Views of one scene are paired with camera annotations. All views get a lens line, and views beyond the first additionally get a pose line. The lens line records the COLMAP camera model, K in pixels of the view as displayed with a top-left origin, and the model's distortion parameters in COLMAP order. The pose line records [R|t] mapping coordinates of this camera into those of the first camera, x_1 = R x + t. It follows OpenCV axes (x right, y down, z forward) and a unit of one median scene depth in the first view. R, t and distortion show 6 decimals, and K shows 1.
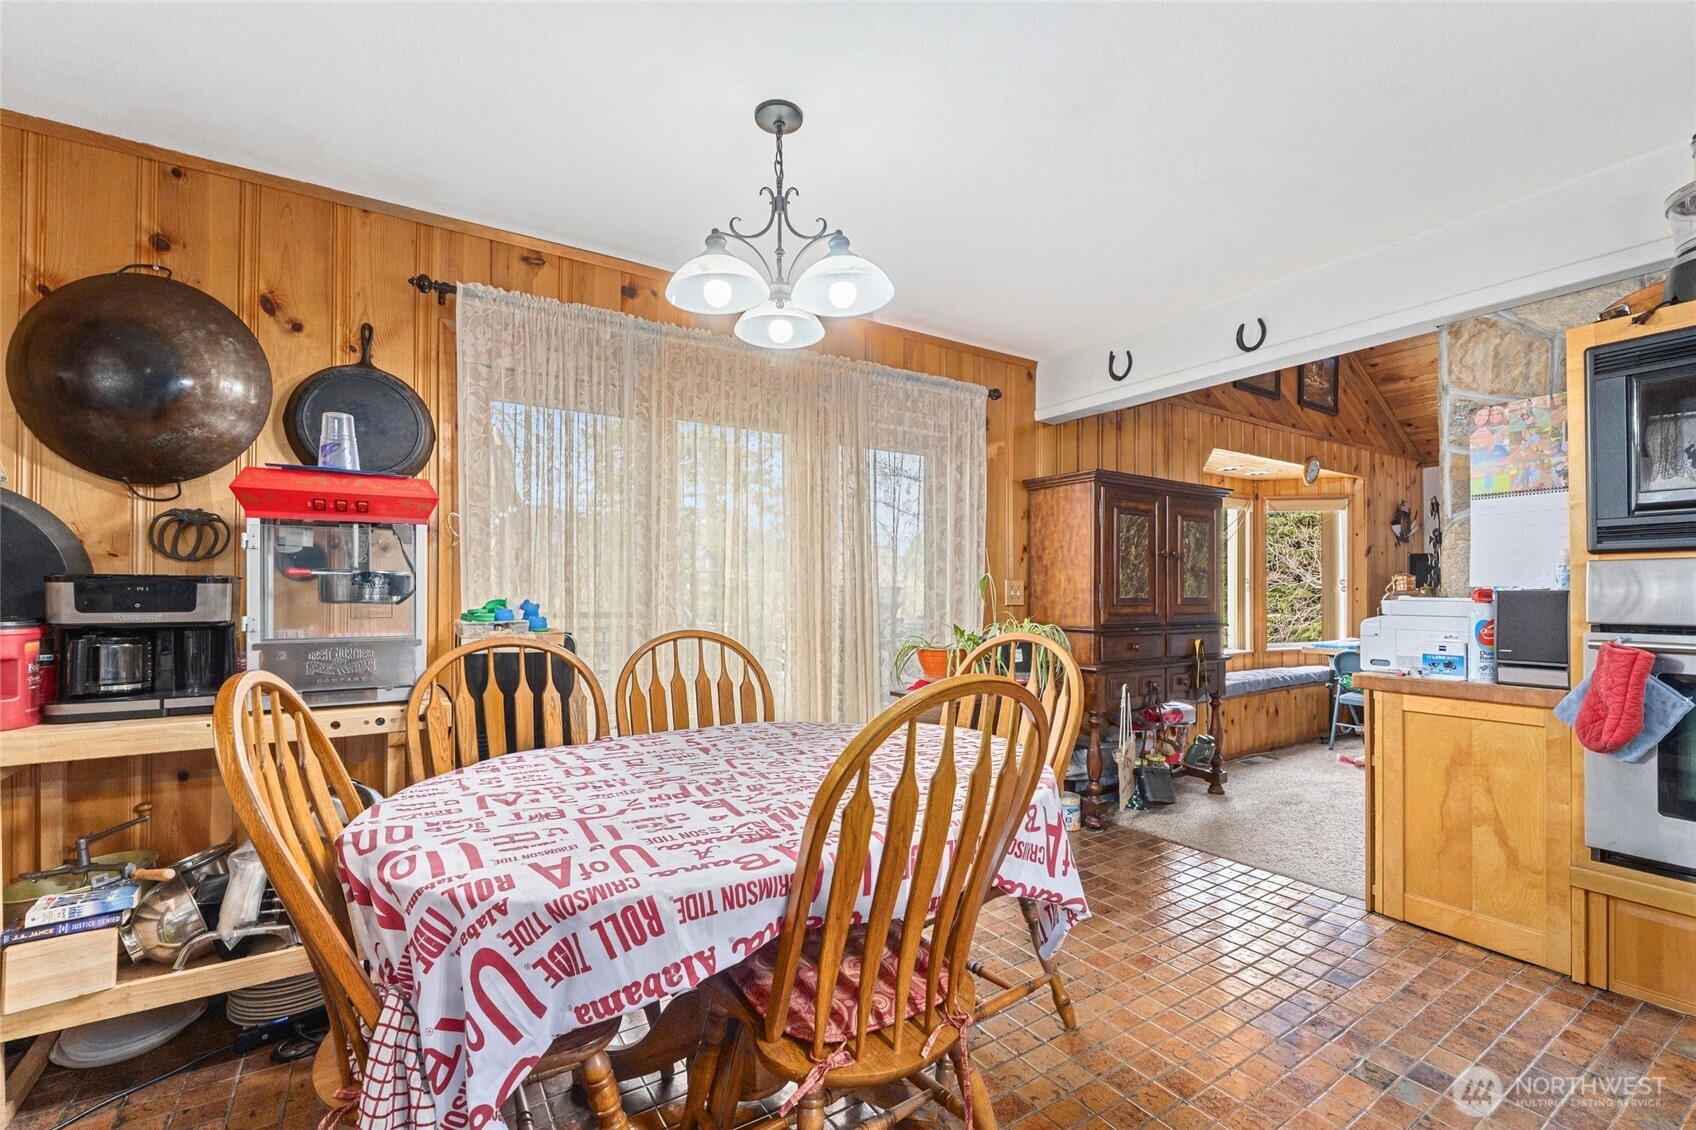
lens RADIAL K [[723.4, 0, 838.1], [0, 723.4, 581.6], [0, 0, 1]] dist [-0.001216, 0.000053]
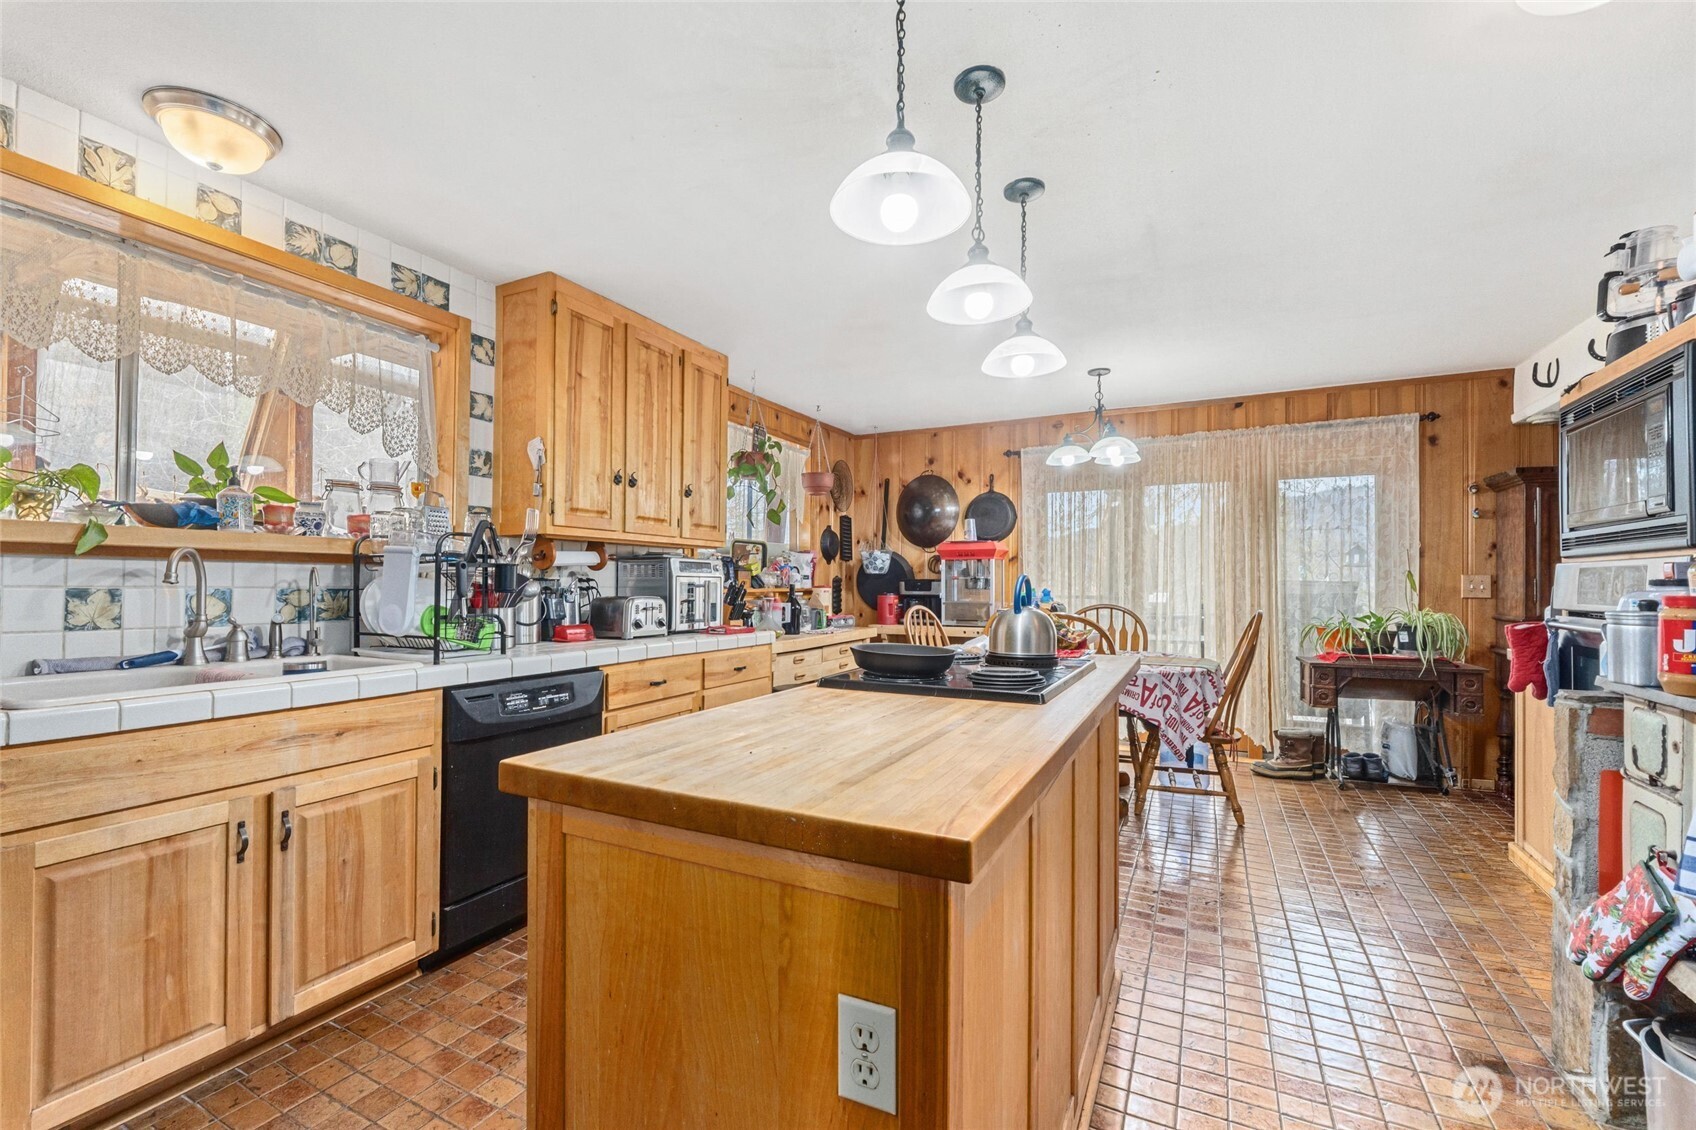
lens RADIAL K [[723.4, 0, 844.8], [0, 723.4, 569.9], [0, 0, 1]] dist [-0.001216, 0.000053]
pose [[0.516728, -0.014144, -0.856033, 1.243745], [0.013200, 0.999876, -0.008553, -0.022764], [0.856048, -0.006881, 0.516851, -0.720819]]
